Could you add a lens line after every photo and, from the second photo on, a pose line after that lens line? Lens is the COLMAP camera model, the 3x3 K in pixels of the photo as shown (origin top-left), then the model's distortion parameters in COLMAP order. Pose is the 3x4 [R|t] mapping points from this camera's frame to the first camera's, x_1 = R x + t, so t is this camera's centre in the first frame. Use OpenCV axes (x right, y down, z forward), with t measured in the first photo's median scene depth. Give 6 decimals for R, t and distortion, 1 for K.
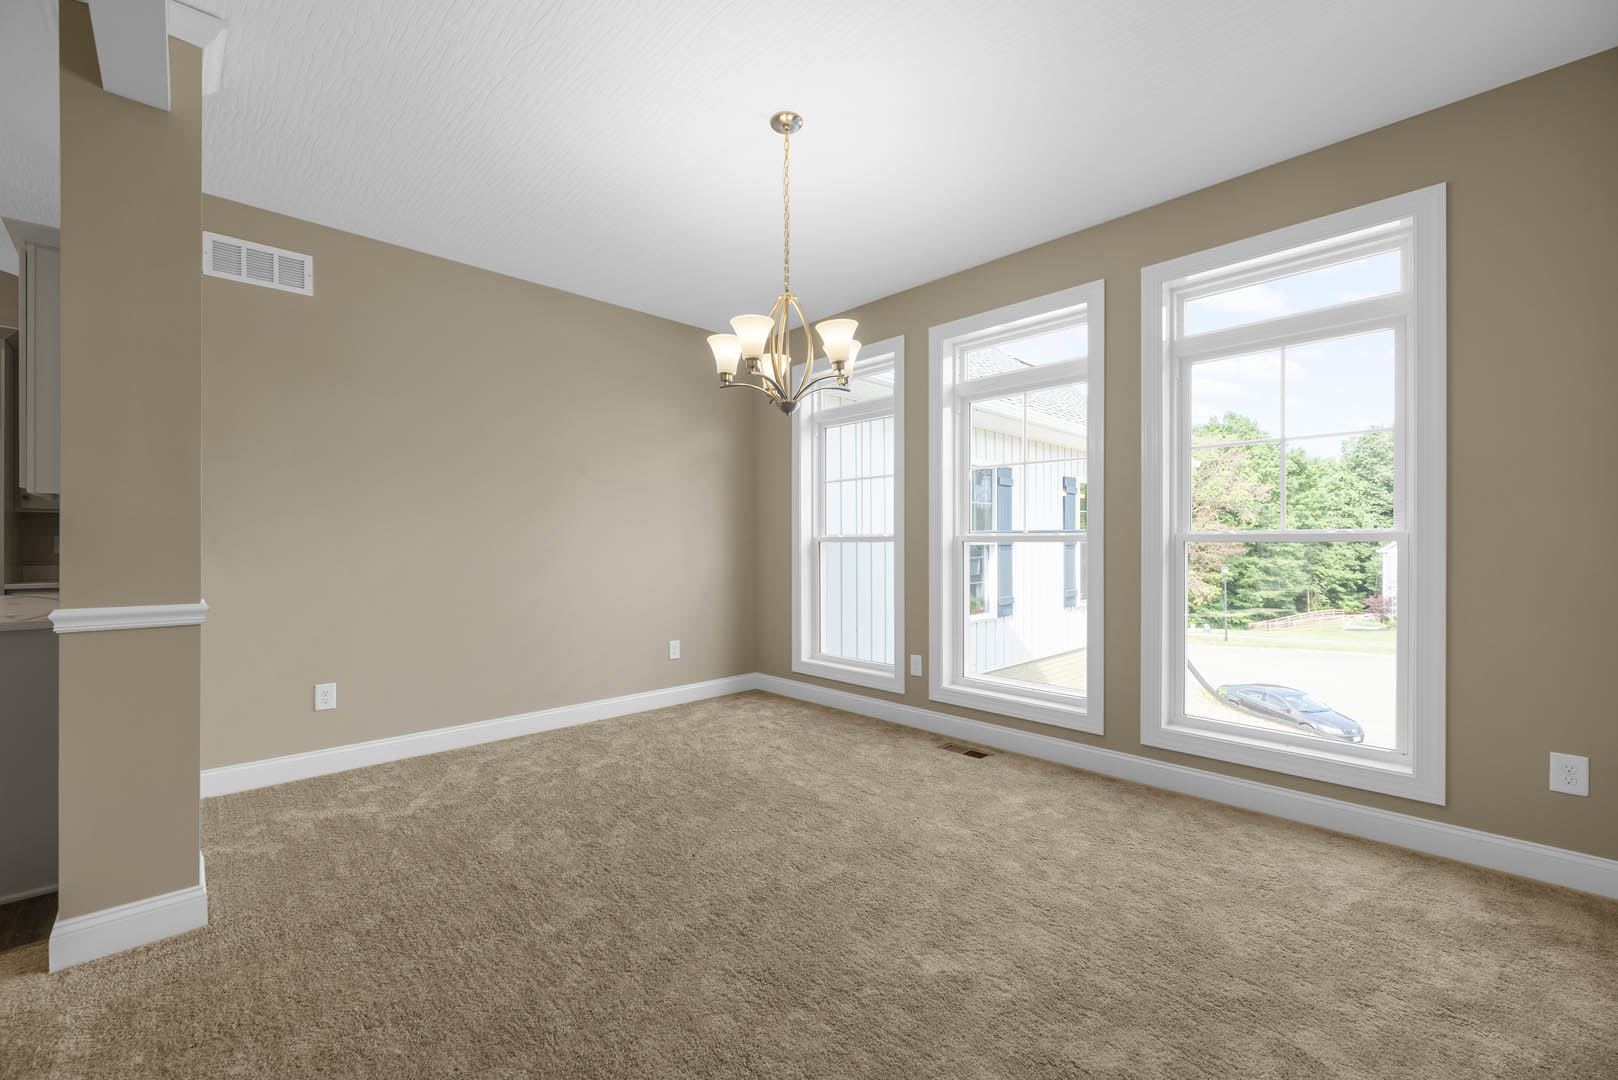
lens RADIAL K [[656.4, 0, 807.9], [0, 656.4, 546.8], [0, 0, 1]] dist [-0.001575, -0.000454]
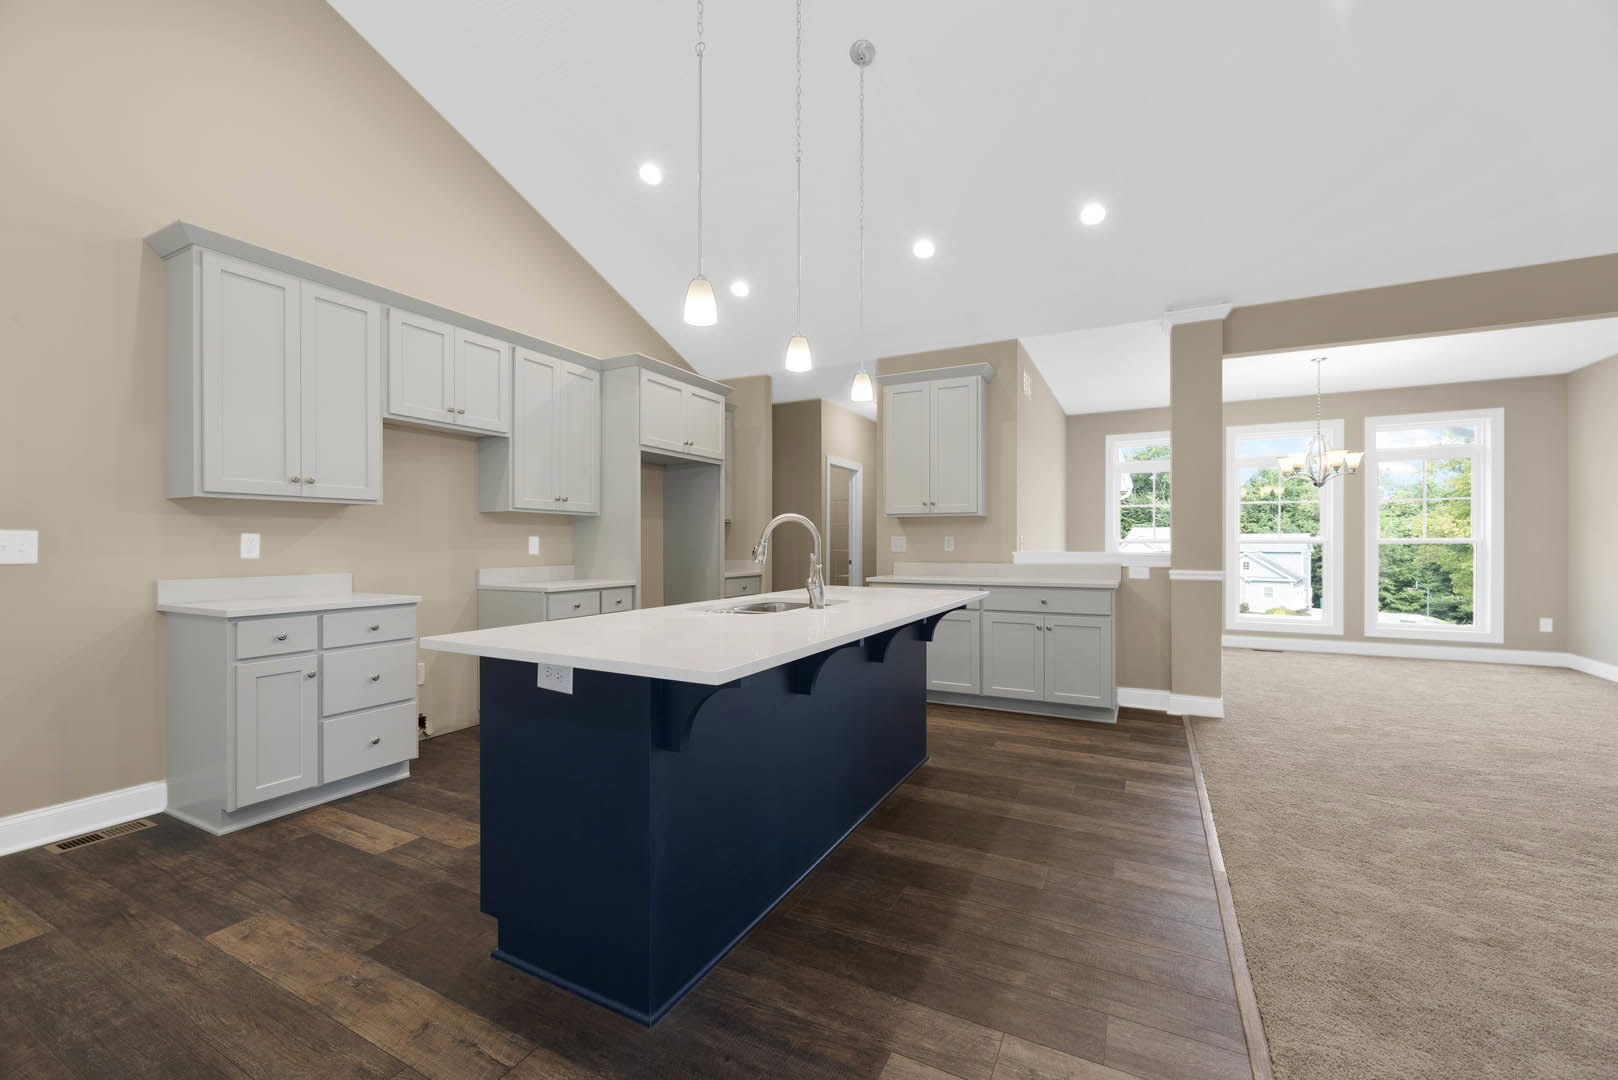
lens RADIAL K [[656.4, 0, 805.1], [0, 656.4, 541.6], [0, 0, 1]] dist [-0.001575, -0.000454]
pose [[0.948604, 0.002700, 0.316455, -0.106811], [-0.000002, 0.999964, -0.008528, 0.000230], [-0.316467, 0.008089, 0.948569, -0.025858]]
